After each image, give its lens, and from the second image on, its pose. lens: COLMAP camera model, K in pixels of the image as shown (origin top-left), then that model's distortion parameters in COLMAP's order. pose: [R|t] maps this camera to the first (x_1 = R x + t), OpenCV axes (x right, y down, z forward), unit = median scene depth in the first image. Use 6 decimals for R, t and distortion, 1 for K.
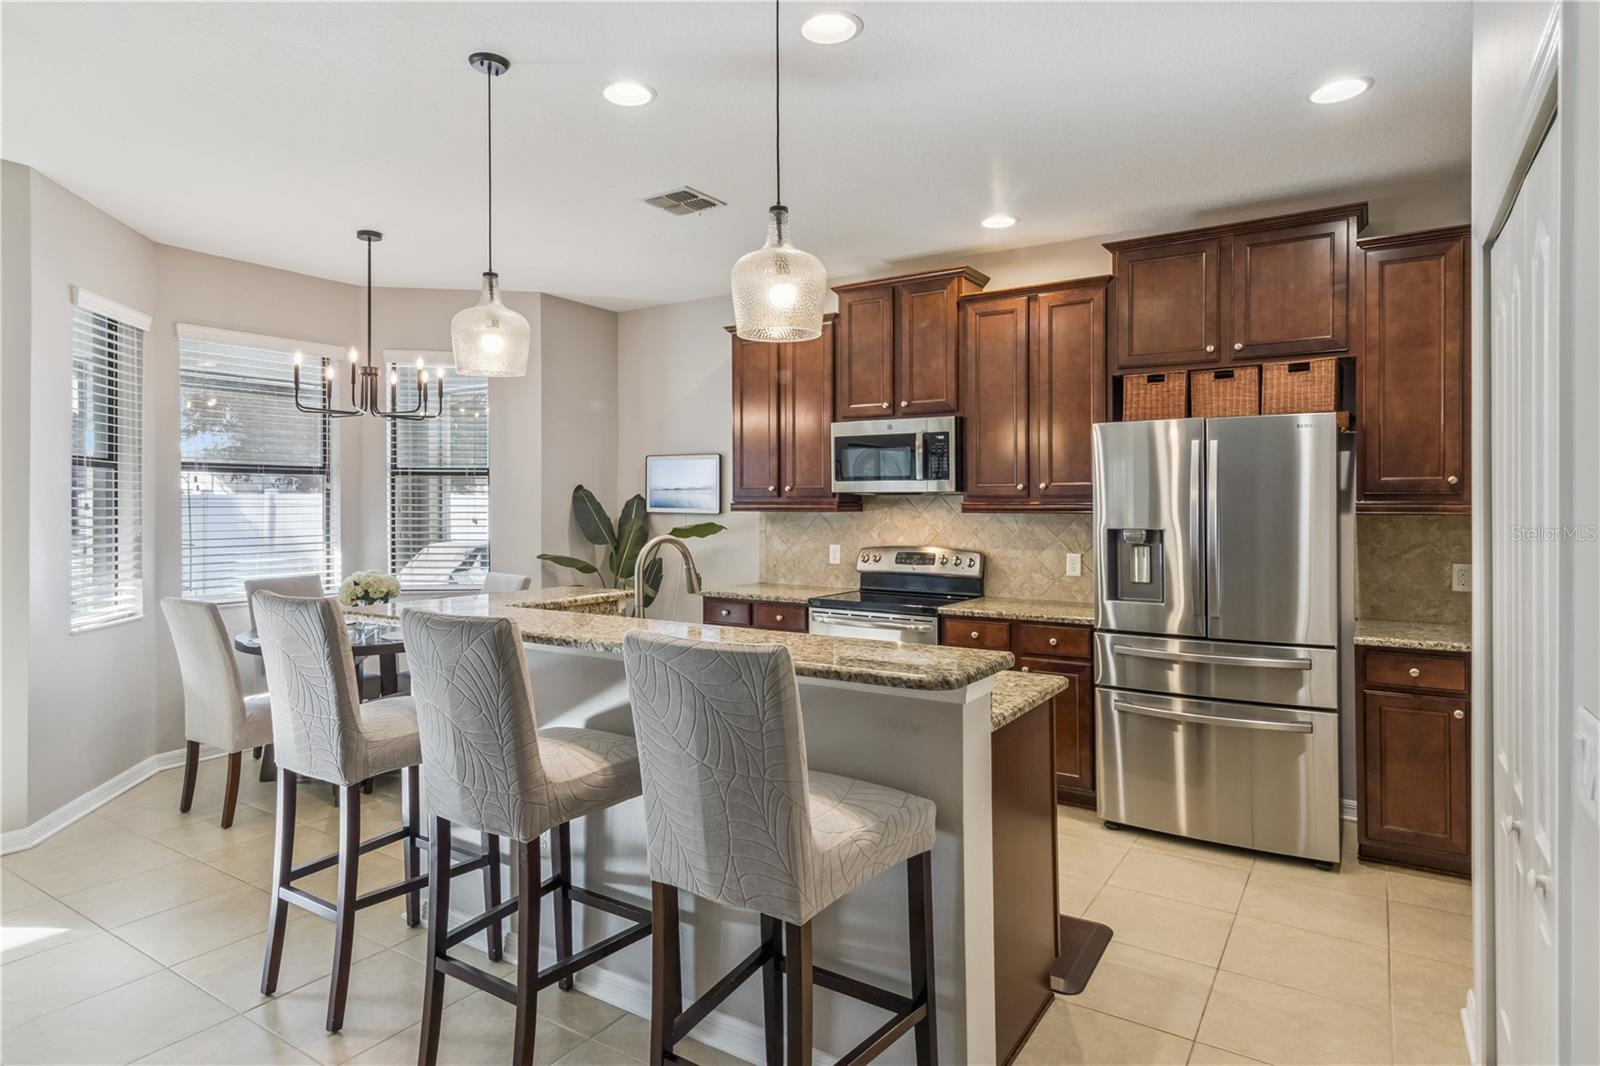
lens RADIAL K [[882.5, 0, 808.1], [0, 882.5, 497.7], [0, 0, 1]] dist [-0.000956, -0.000220]
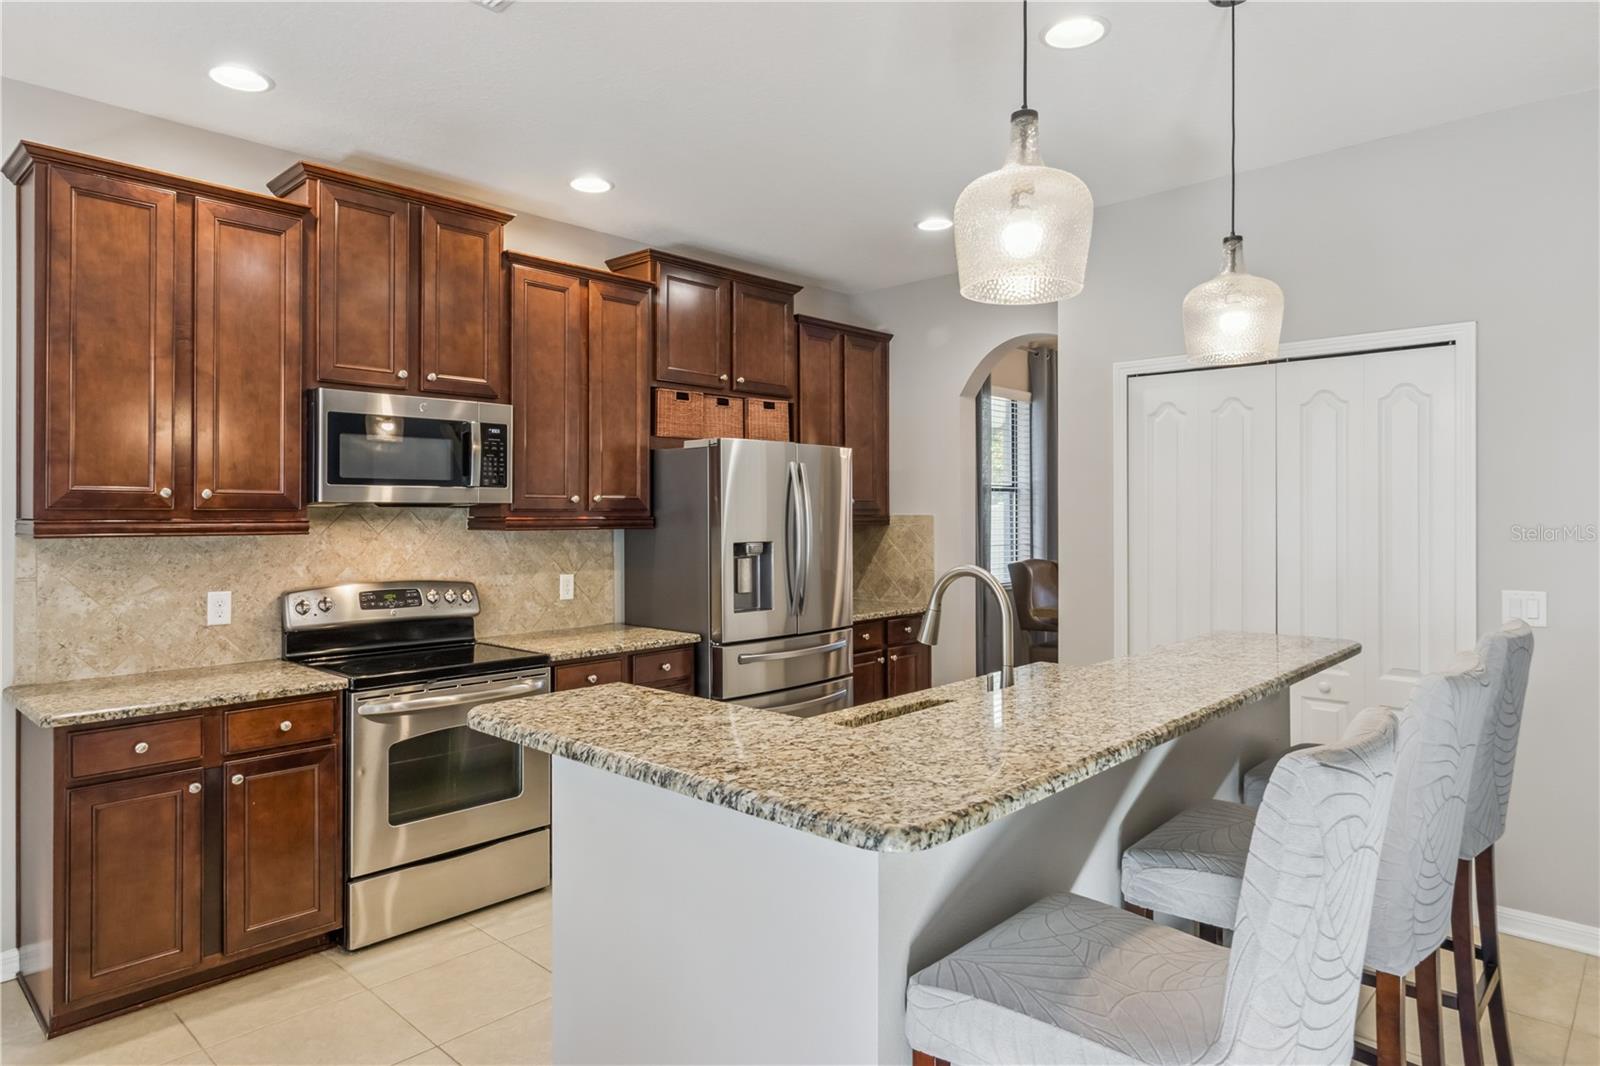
lens RADIAL K [[963.2, 0, 787.2], [0, 963.2, 510.0], [0, 0, 1]] dist [-0.001637, -0.001275]
pose [[0.173082, 0.003641, 0.984901, -0.657330], [-0.002788, 0.999991, -0.003207, 0.001092], [-0.984903, -0.002191, 0.173091, 0.652117]]
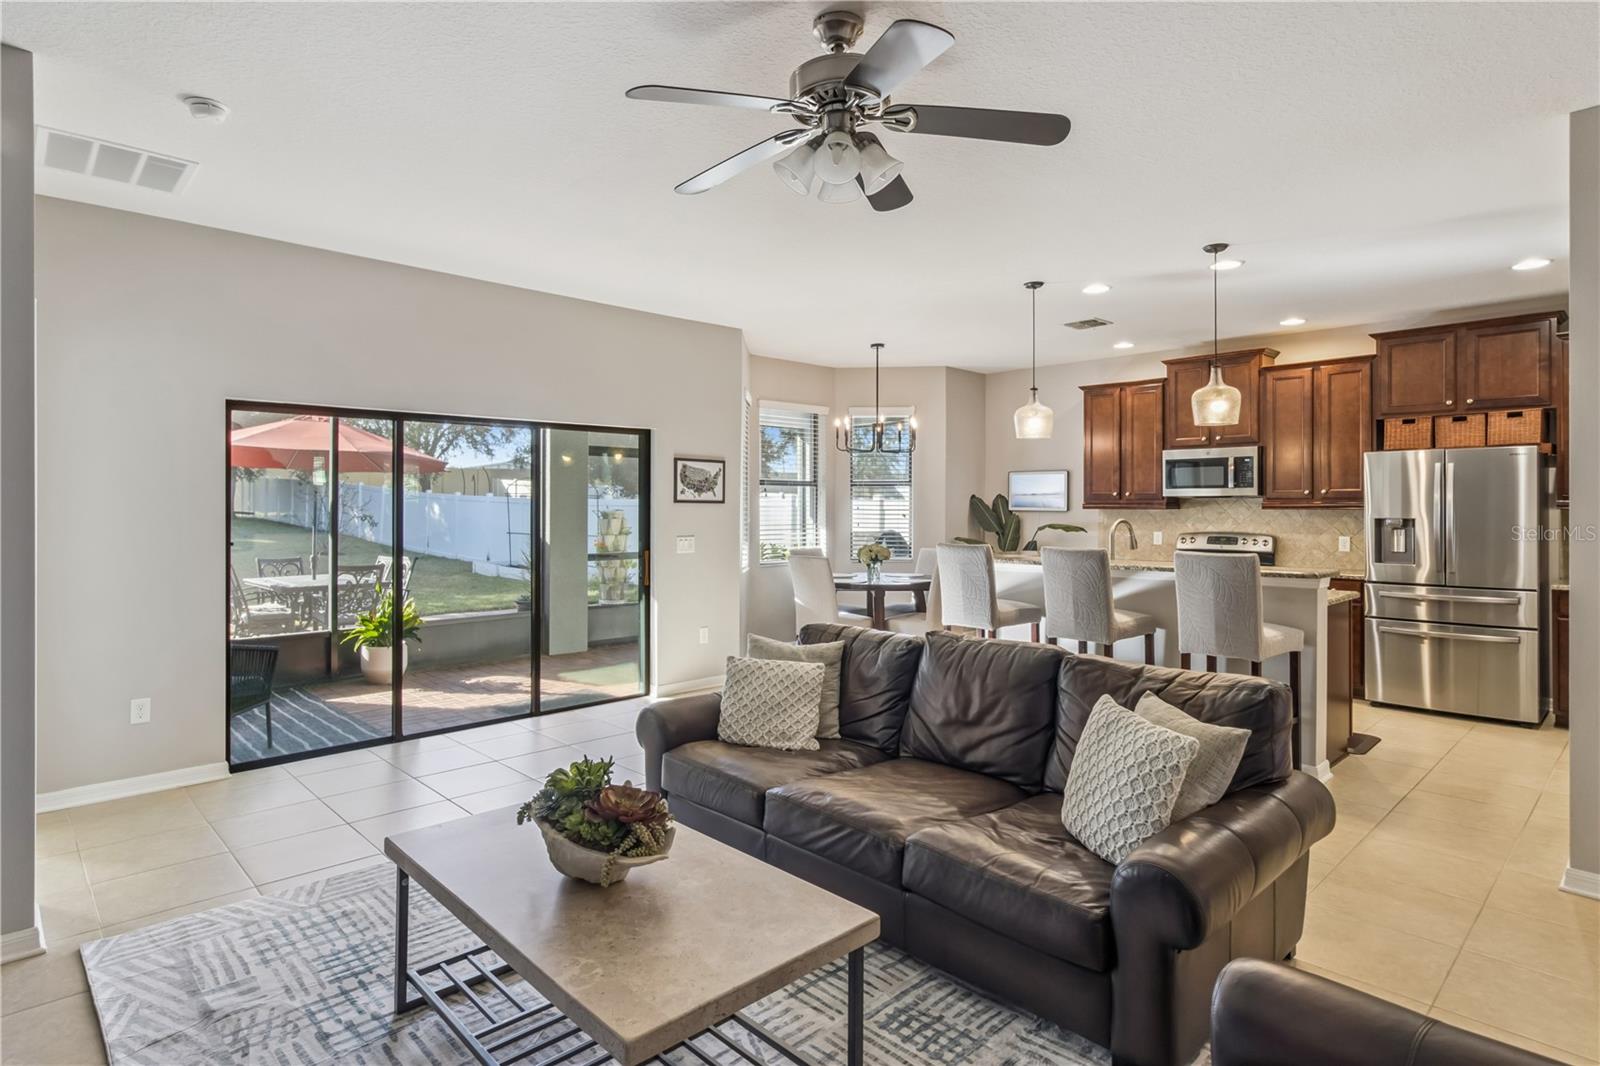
lens RADIAL K [[866.8, 0, 779.8], [0, 866.8, 509.9], [0, 0, 1]] dist [-0.000638, 0.000679]
pose [[0.970985, -0.000731, -0.239141, -0.296242], [0.002980, 0.999955, 0.009046, 0.002281], [0.239123, -0.009496, 0.970943, -0.699759]]
